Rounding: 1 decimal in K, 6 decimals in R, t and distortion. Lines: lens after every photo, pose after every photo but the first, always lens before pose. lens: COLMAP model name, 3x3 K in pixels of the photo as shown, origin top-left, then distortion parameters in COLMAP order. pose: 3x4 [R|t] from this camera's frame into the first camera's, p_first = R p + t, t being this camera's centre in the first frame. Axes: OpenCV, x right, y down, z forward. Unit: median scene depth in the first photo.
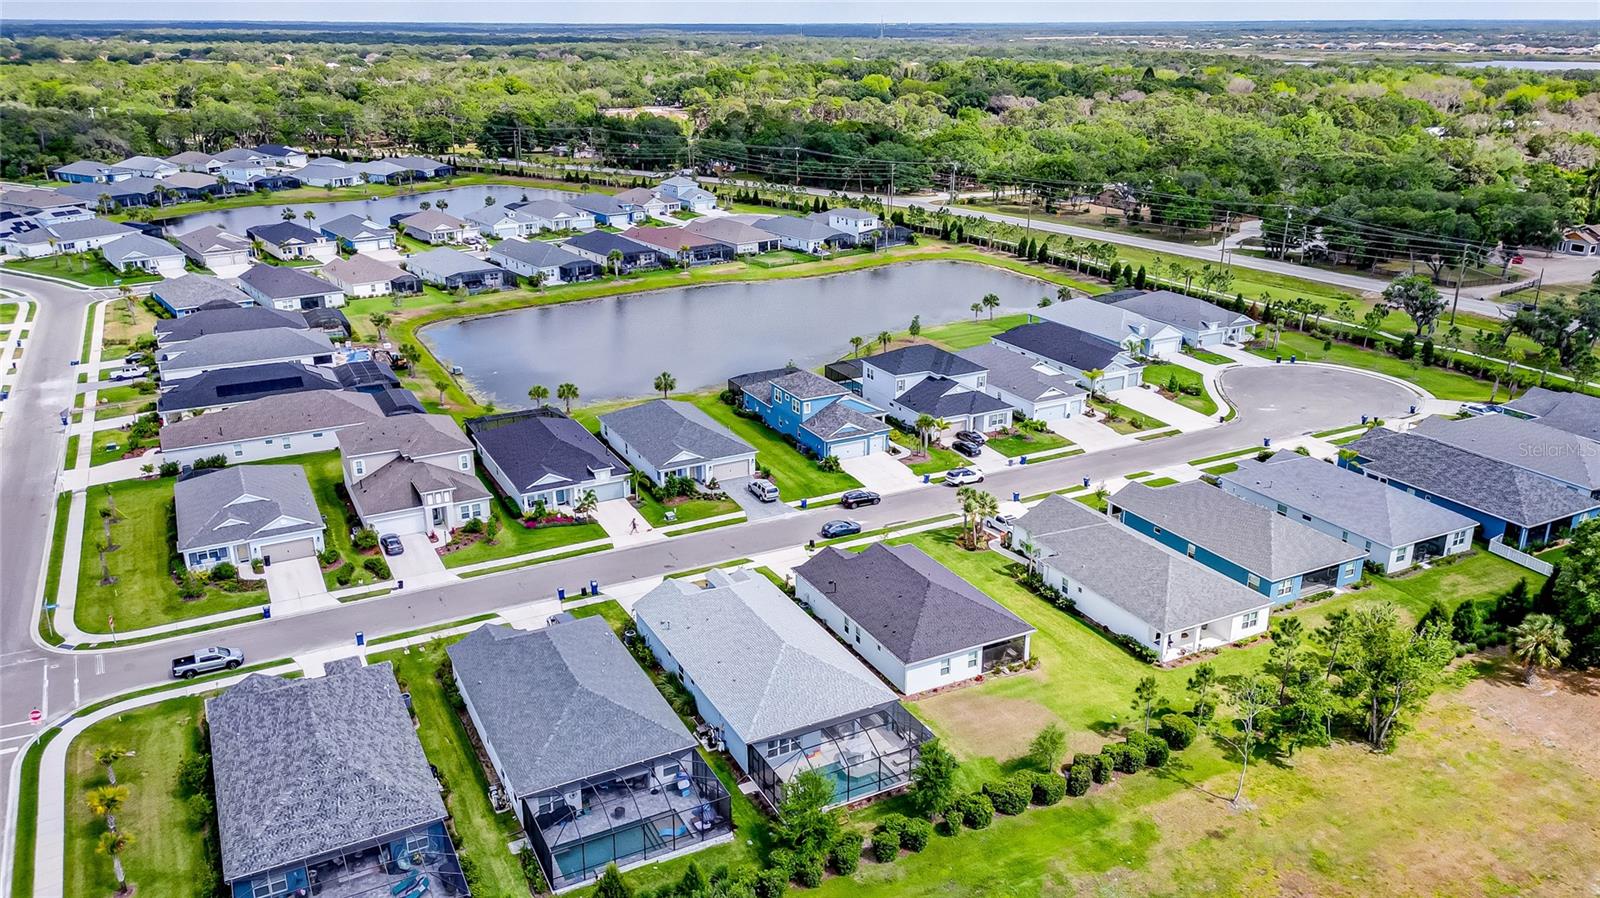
lens RADIAL K [[1183.8, 0, 800.0], [0, 1183.8, 449.0], [0, 0, 1]] dist [0.099270, -0.005274]
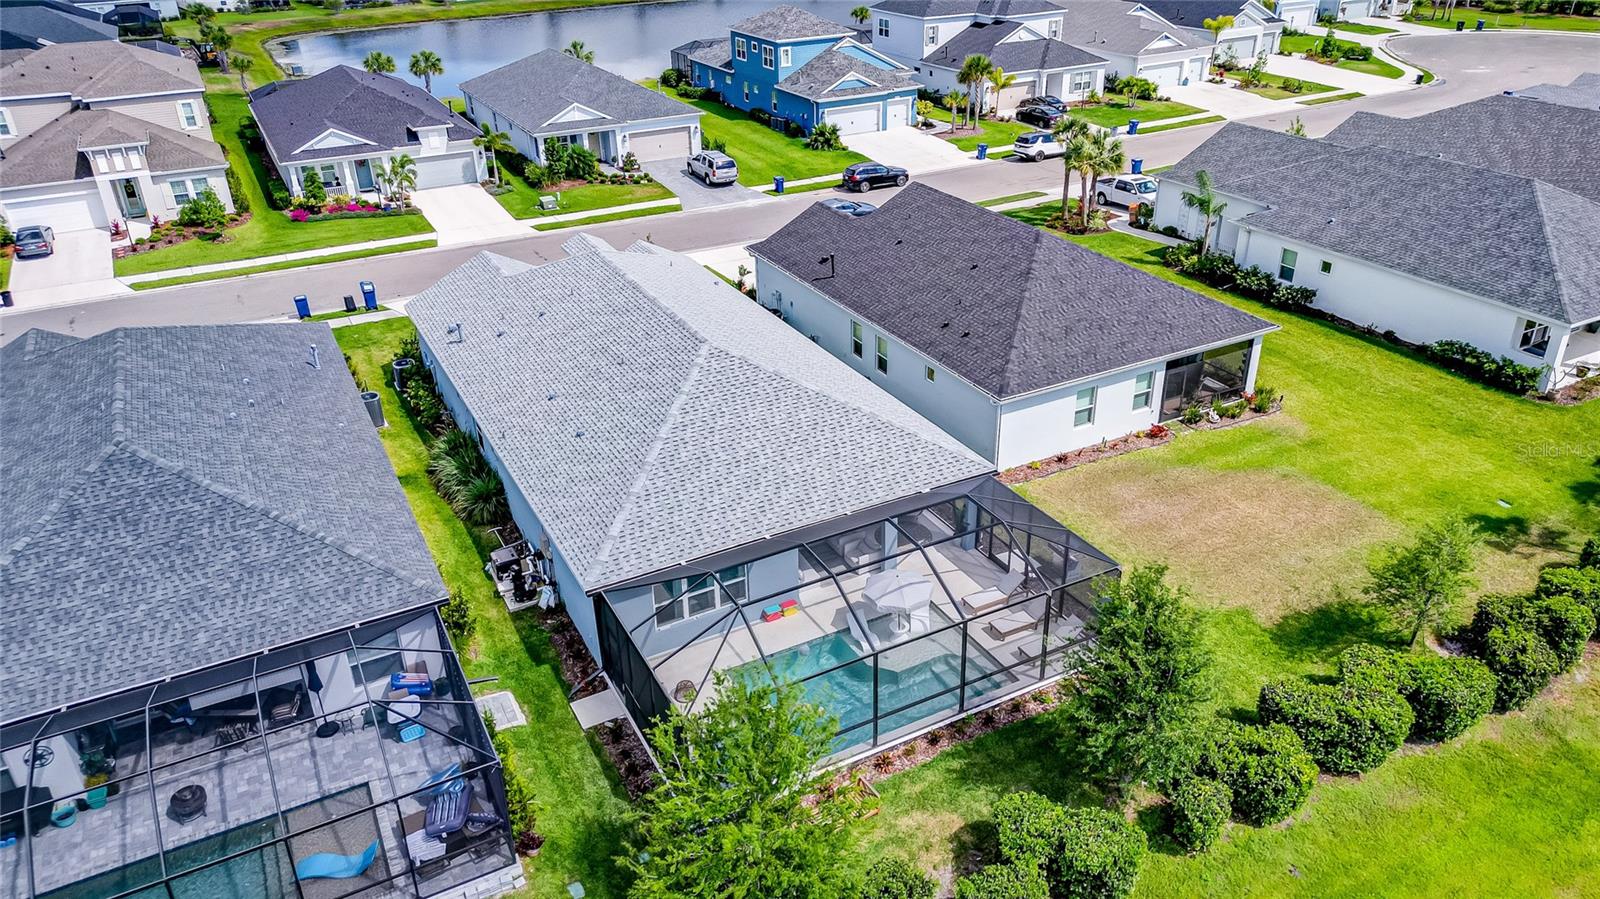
lens RADIAL K [[1123.2, 0, 800.0], [0, 1123.2, 449.5], [0, 0, 1]] dist [0.038788, -0.005792]
pose [[0.999758, -0.021357, -0.005190, 0.016522], [0.021861, 0.990649, 0.134670, 0.123196], [0.002265, -0.134751, 0.990877, 0.513864]]
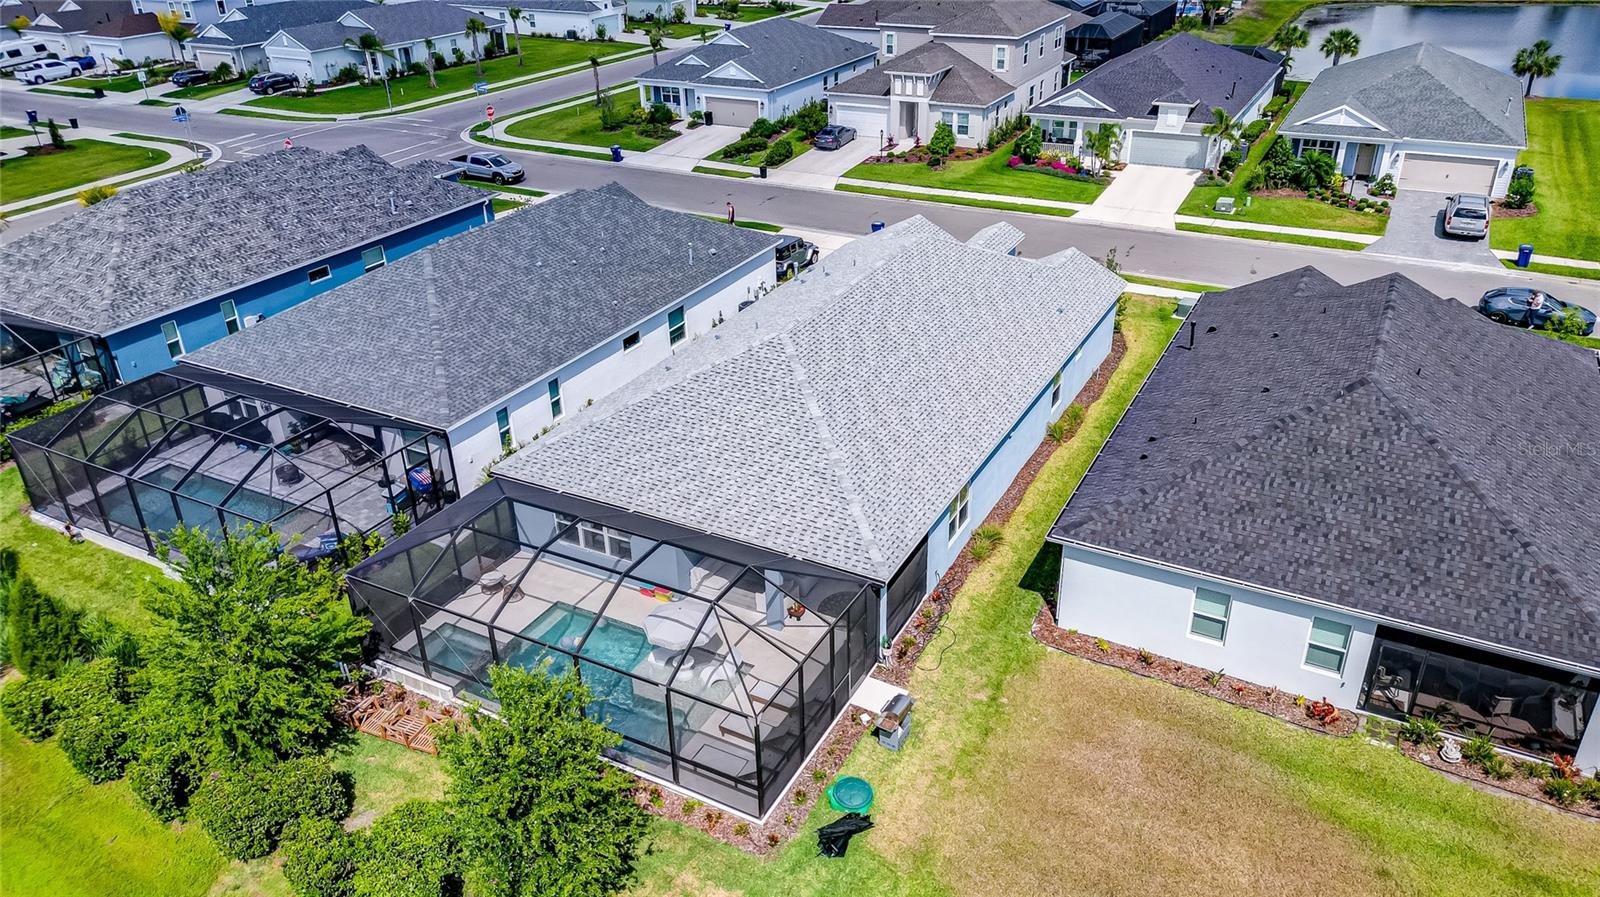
lens RADIAL K [[1123.2, 0, 800.0], [0, 1123.2, 448.5], [0, 0, 1]] dist [0.038788, -0.005792]
pose [[0.557449, 0.375498, -0.740441, 0.231169], [-0.258563, 0.926037, 0.274957, 0.079526], [0.788921, 0.038176, 0.613308, 0.645493]]
